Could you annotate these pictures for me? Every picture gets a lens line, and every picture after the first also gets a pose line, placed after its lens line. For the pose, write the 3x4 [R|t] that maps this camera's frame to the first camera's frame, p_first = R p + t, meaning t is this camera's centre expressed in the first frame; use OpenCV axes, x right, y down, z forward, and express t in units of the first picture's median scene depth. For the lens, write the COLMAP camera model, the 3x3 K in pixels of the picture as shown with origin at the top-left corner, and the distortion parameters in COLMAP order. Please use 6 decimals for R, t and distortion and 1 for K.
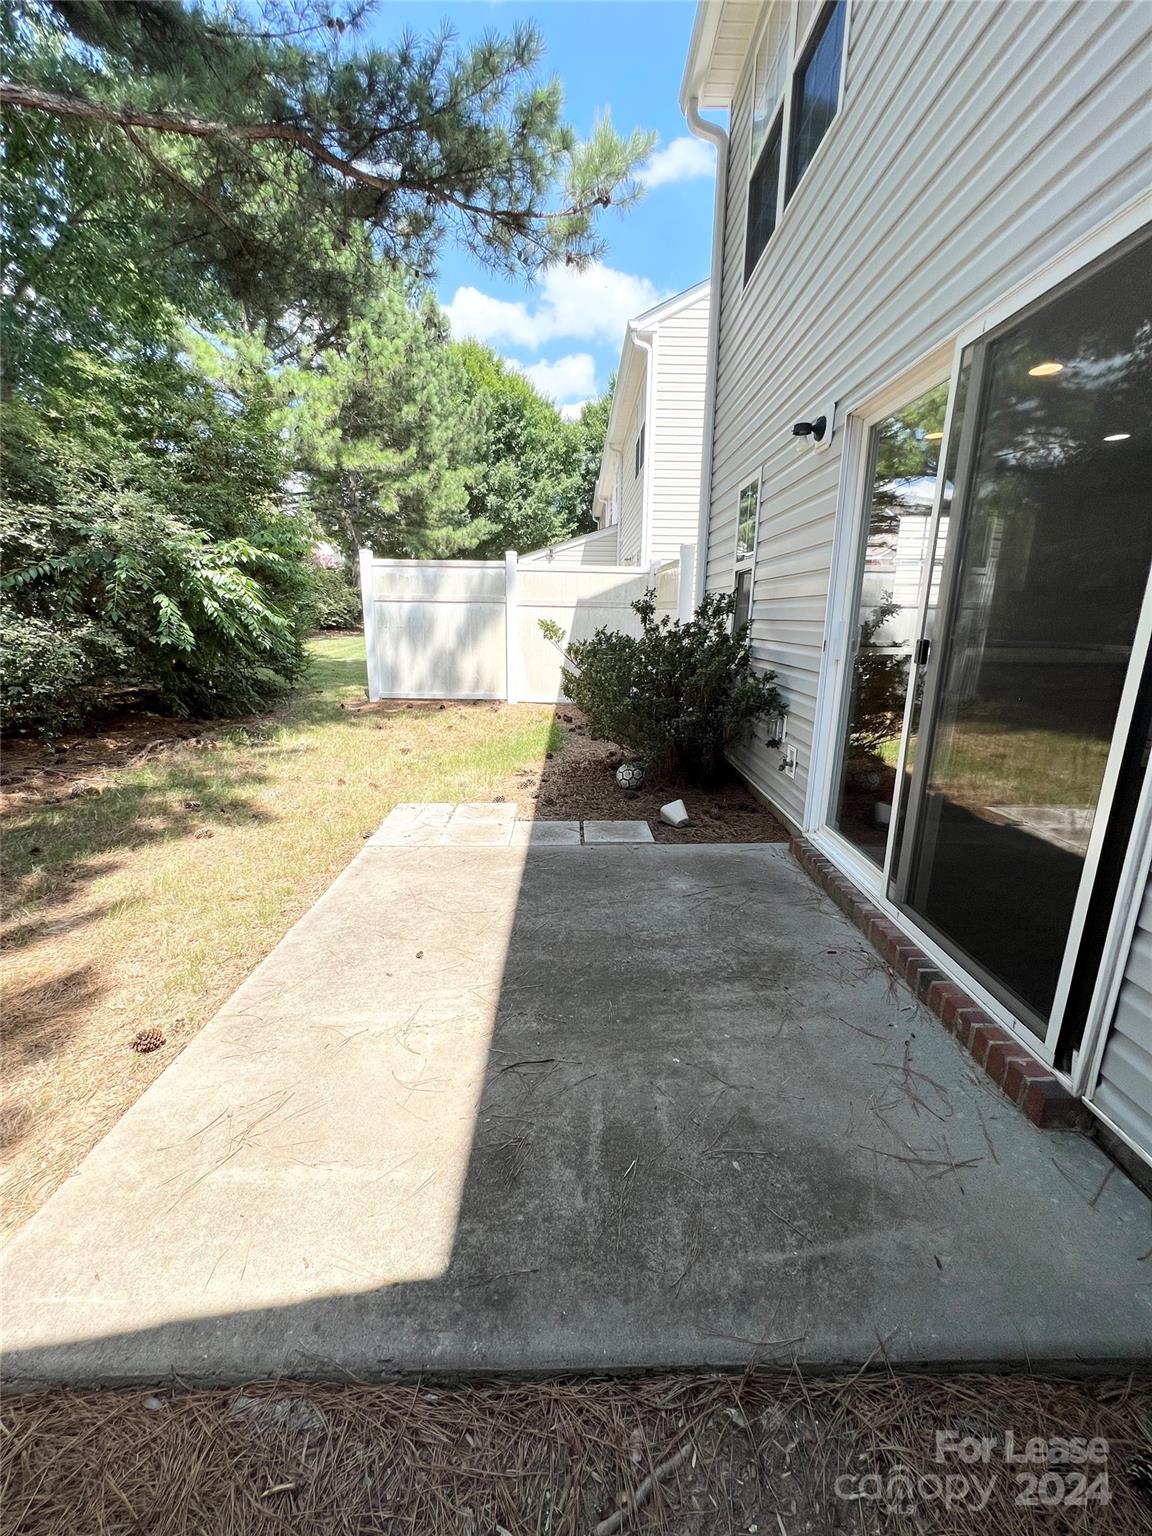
lens RADIAL K [[615.1, 0, 578.4], [0, 615.1, 765.1], [0, 0, 1]] dist [-0.000630, 0.000798]
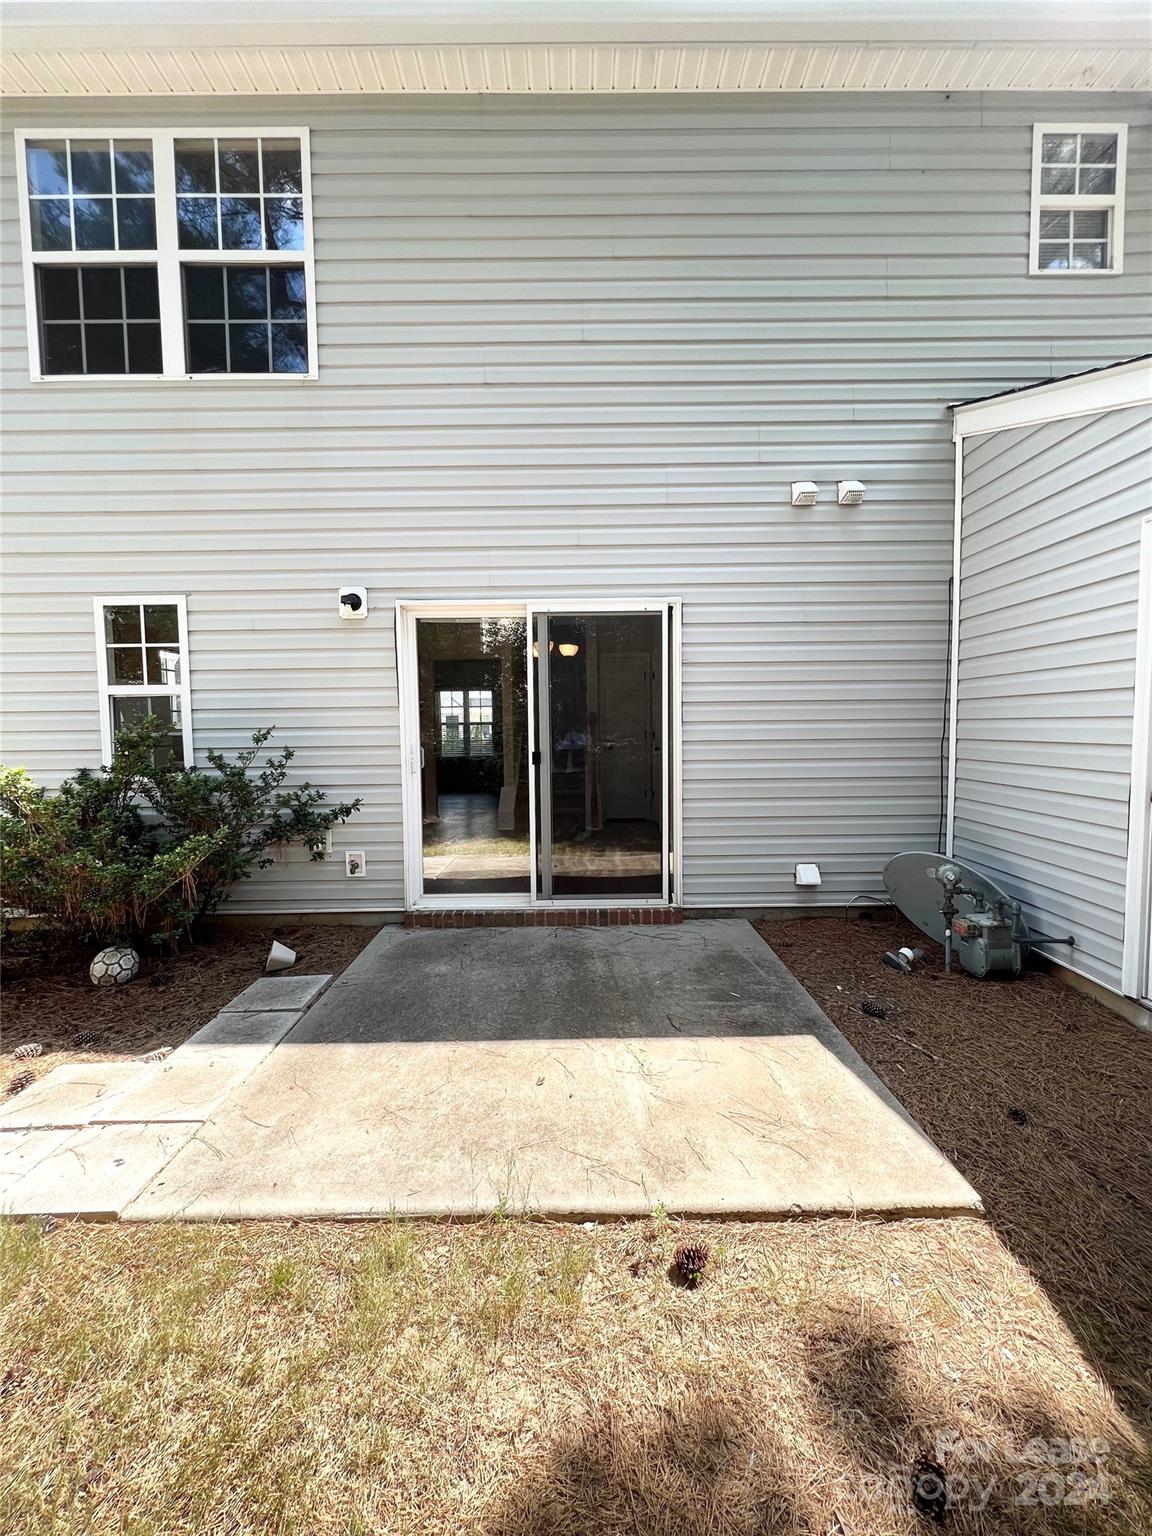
lens RADIAL K [[615.1, 0, 578.4], [0, 615.1, 765.1], [0, 0, 1]] dist [-0.000630, 0.000798]
pose [[0.002664, -0.067419, 0.997721, -1.142790], [0.253089, 0.965287, 0.064552, -0.220262], [-0.967439, 0.252341, 0.019634, 0.740076]]
